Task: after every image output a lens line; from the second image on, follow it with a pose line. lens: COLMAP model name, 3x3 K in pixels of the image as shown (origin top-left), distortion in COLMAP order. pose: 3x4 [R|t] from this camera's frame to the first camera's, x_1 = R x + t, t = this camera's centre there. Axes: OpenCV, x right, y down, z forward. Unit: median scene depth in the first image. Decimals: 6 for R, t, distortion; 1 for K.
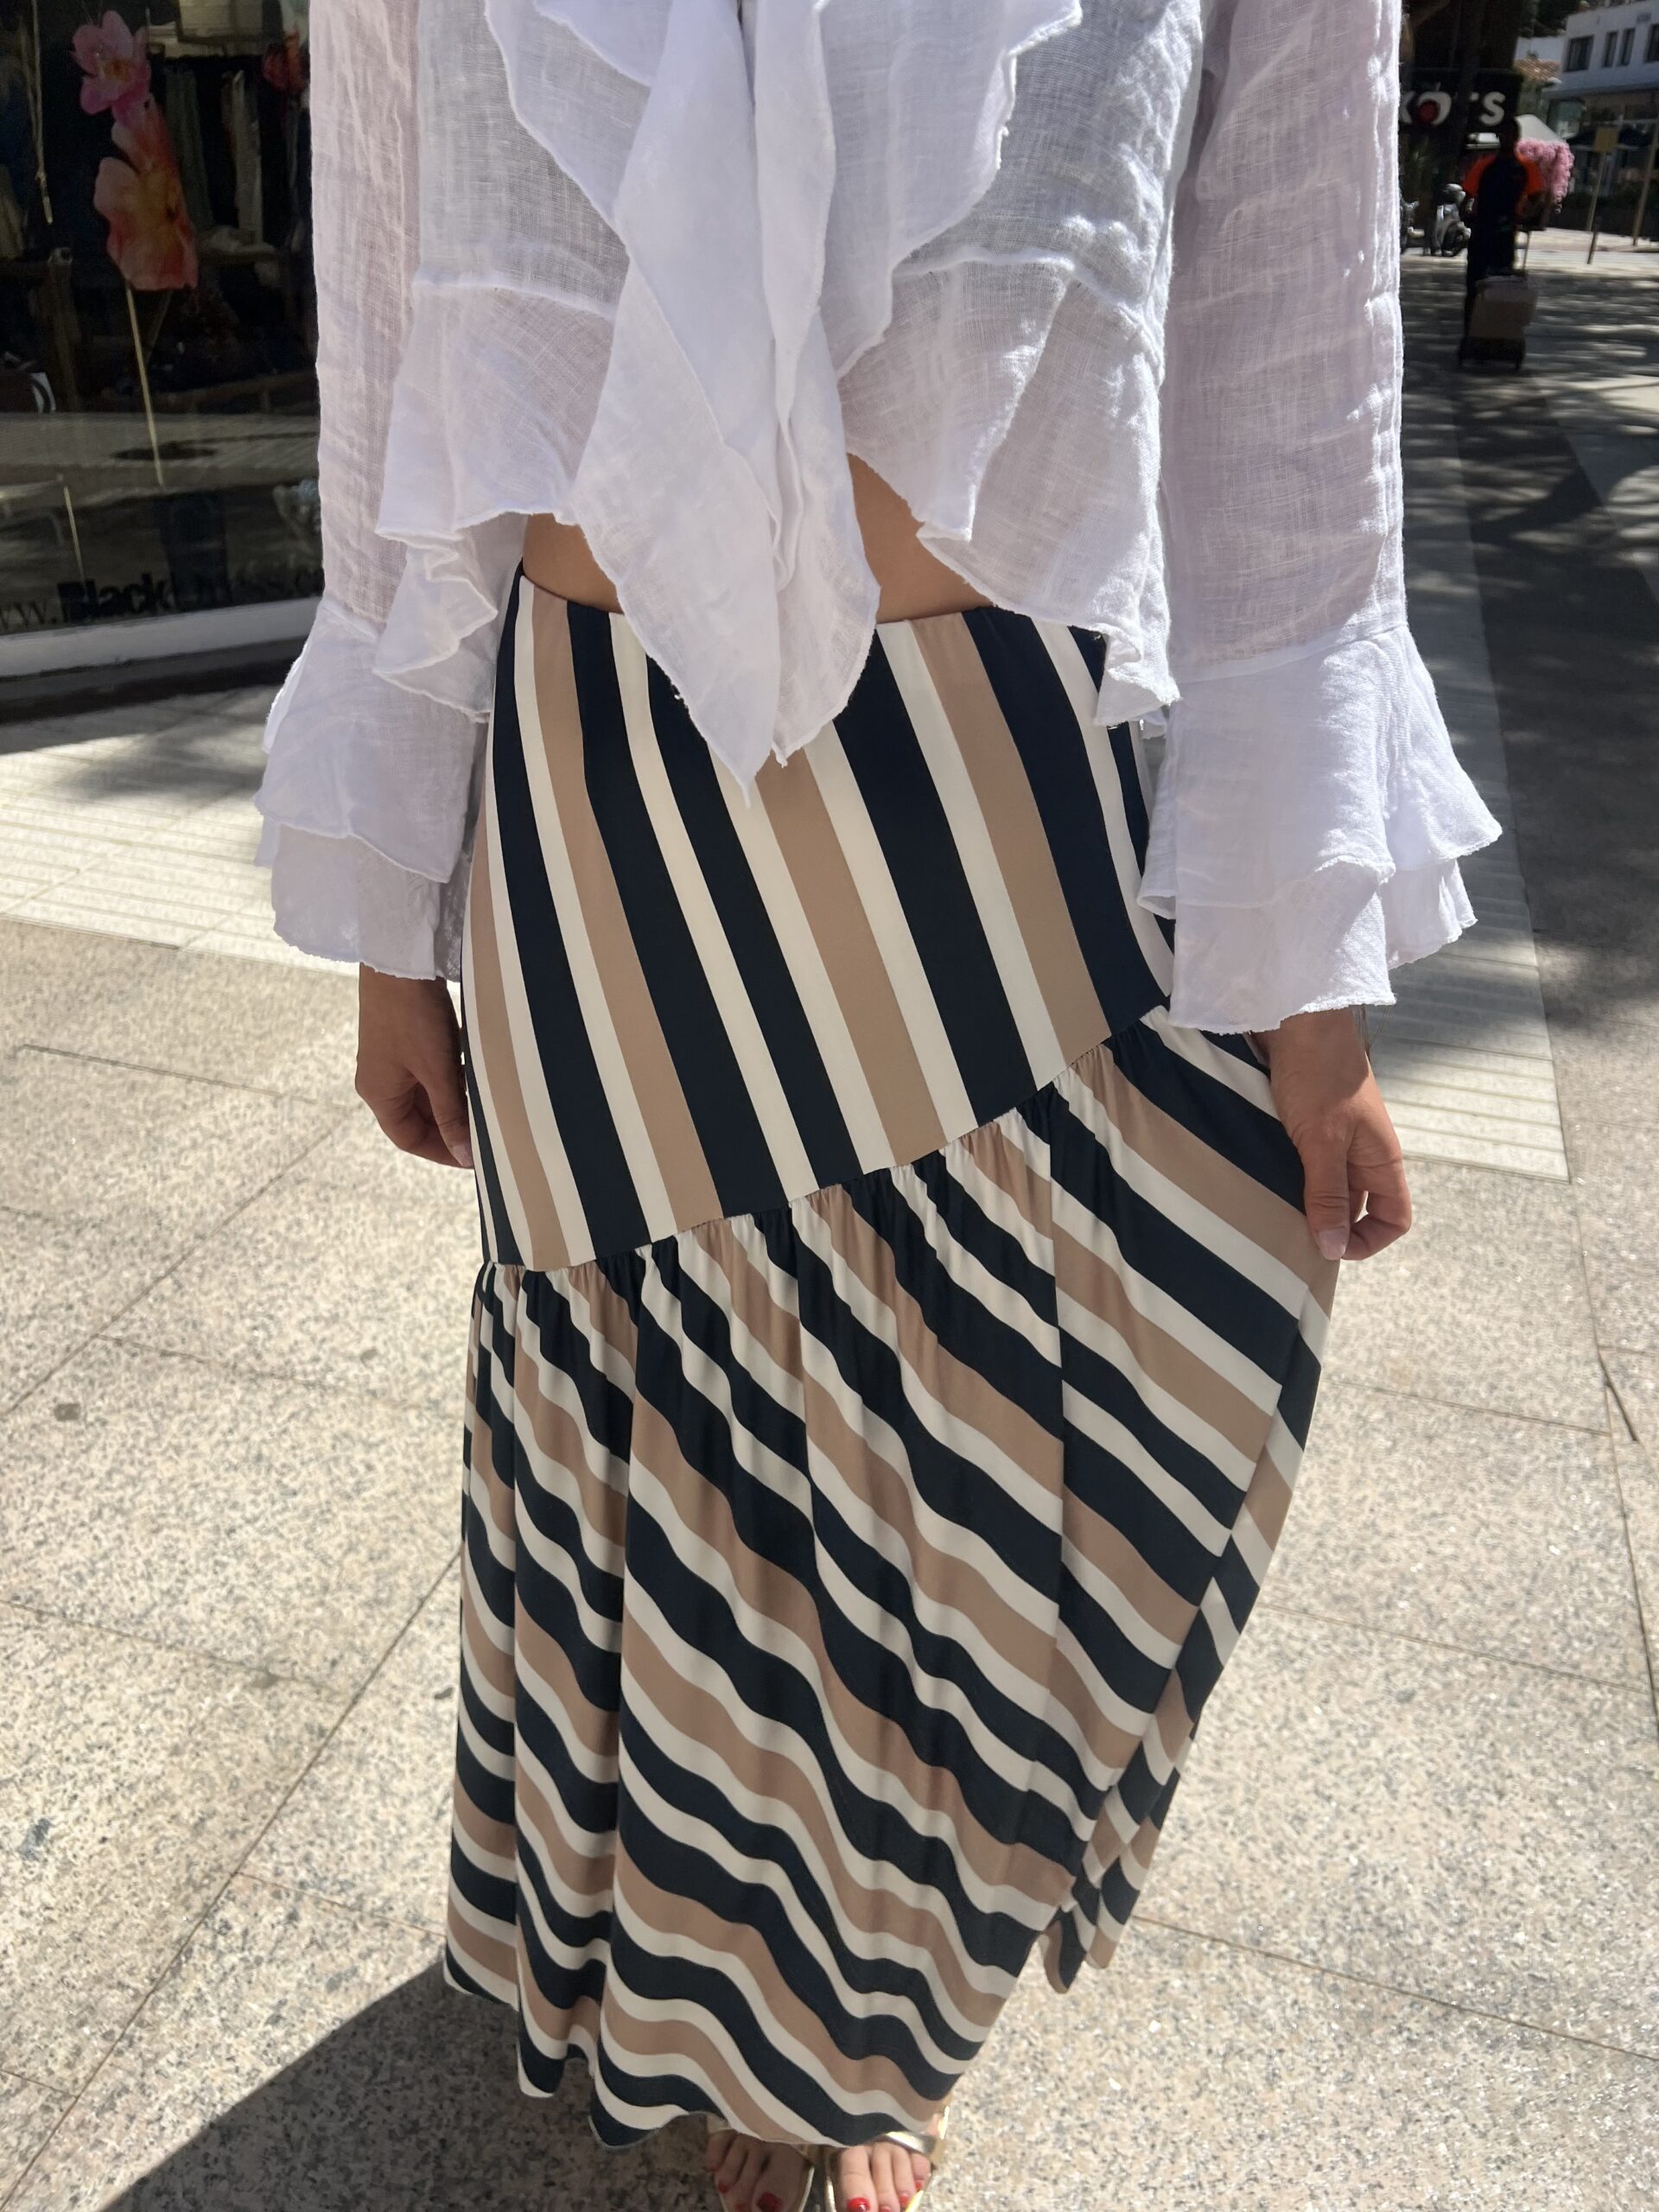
lens RADIAL K [[1683.4, 0, 839.0], [0, 1683.4, 1123.8], [0, 0, 1]] dist [0.027464, -0.039868]
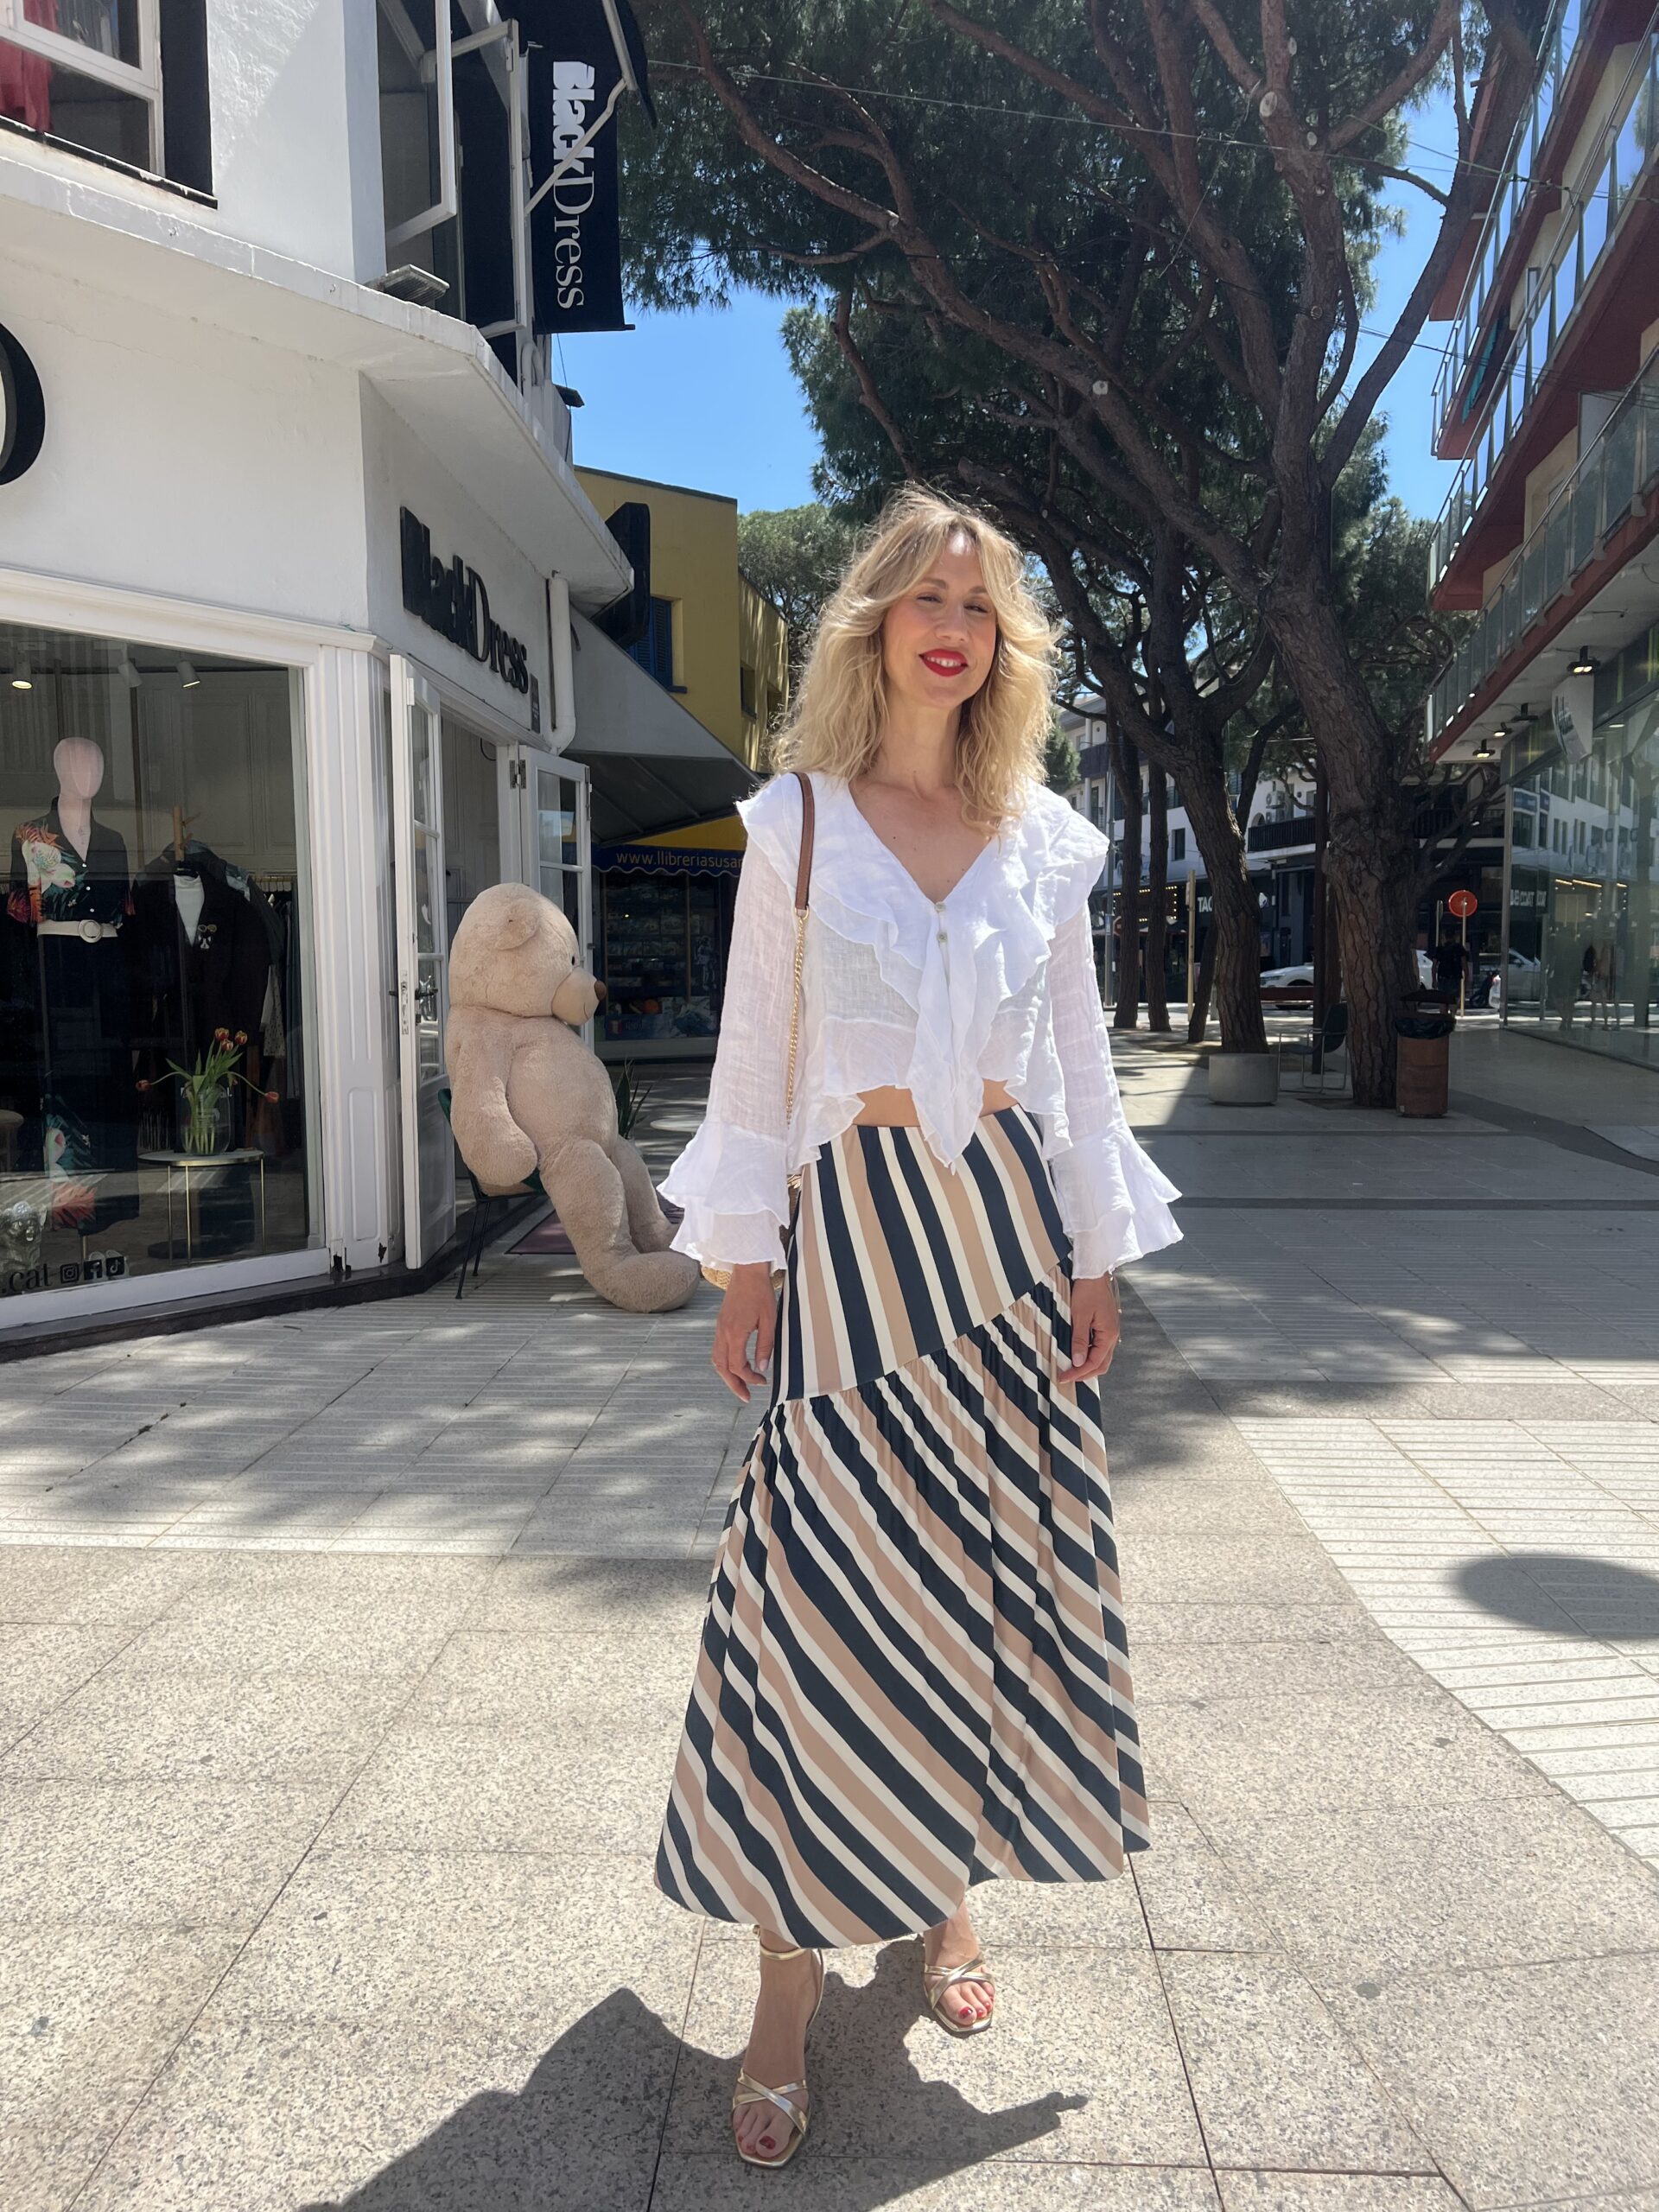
lens RADIAL K [[1683.4, 0, 858.1], [0, 1683.4, 1116.8], [0, 0, 1]] dist [0.027464, -0.039868]
pose [[0.965201, -0.044272, 0.257735, -0.106749], [0.145834, 0.909210, -0.389961, 0.275124], [-0.217071, 0.413977, 0.884027, -0.501601]]
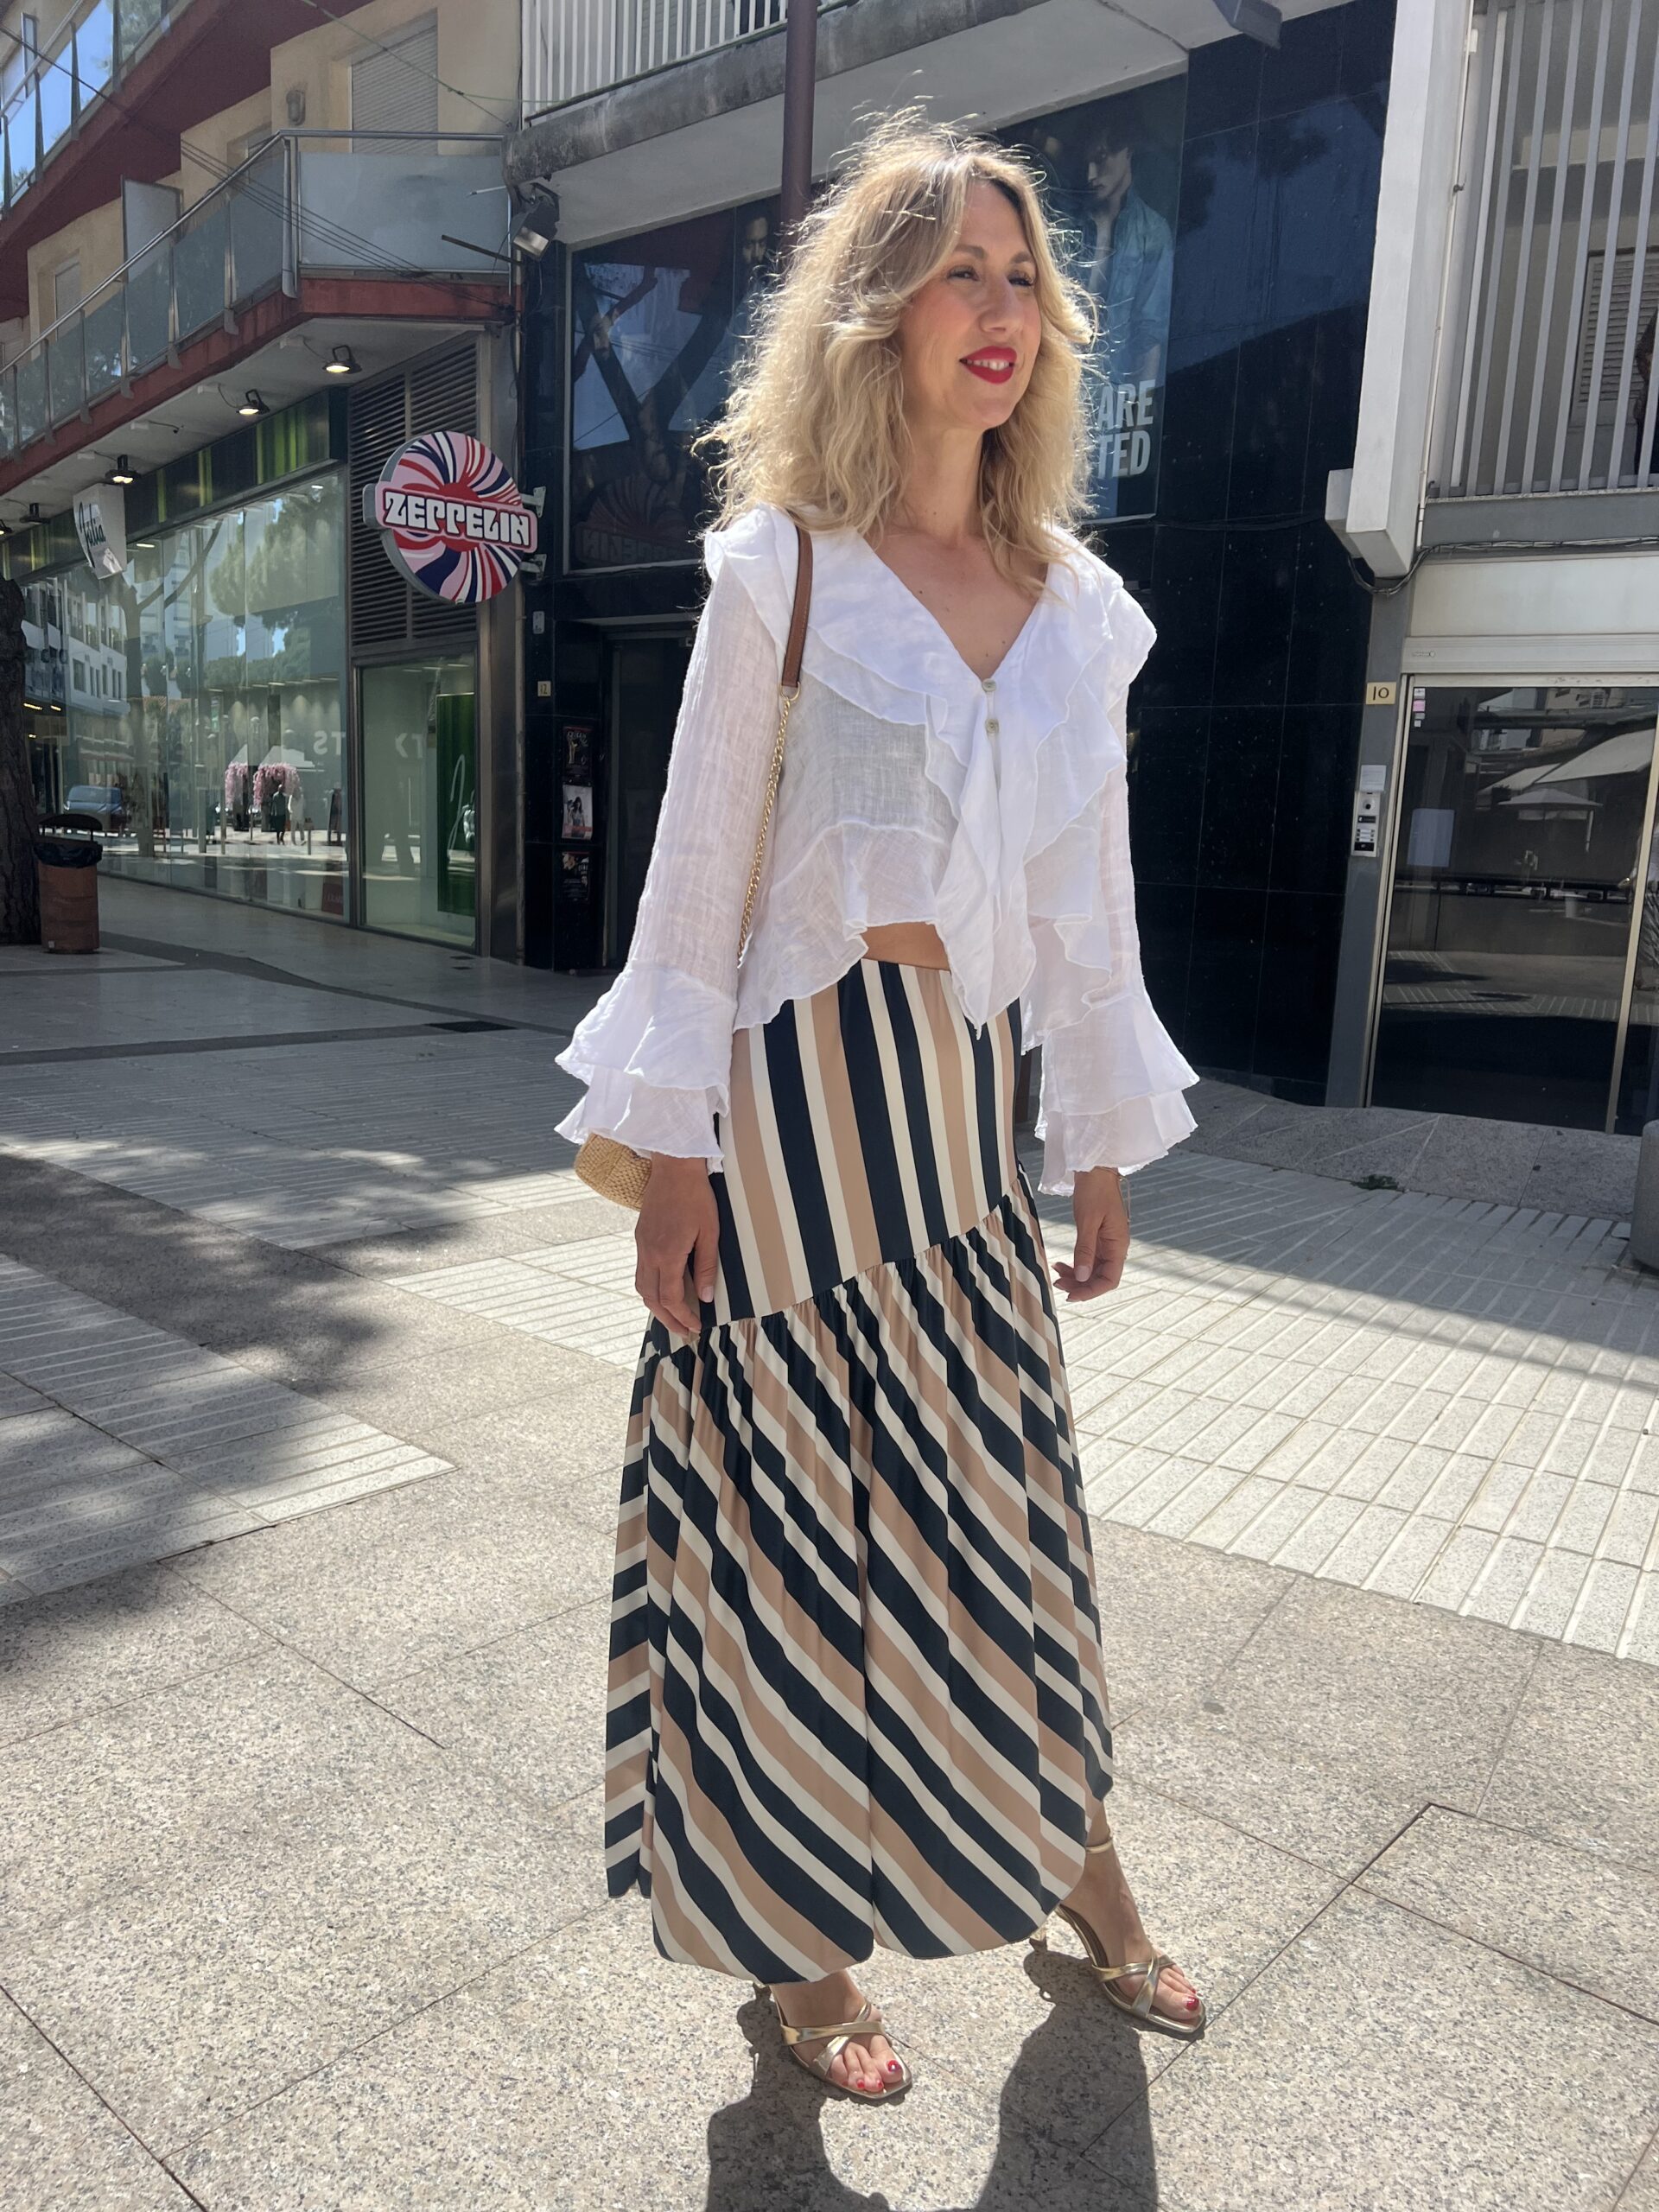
lens RADIAL K [[1683.4, 0, 822.0], [0, 1683.4, 1121.3], [0, 0, 1]] dist [0.027464, -0.039868]
pose [[0.400111, -0.155503, 0.903178, -0.688875], [0.416128, 0.908879, -0.027861, -0.058637], [-0.816547, 0.386985, 0.428361, 0.139216]]
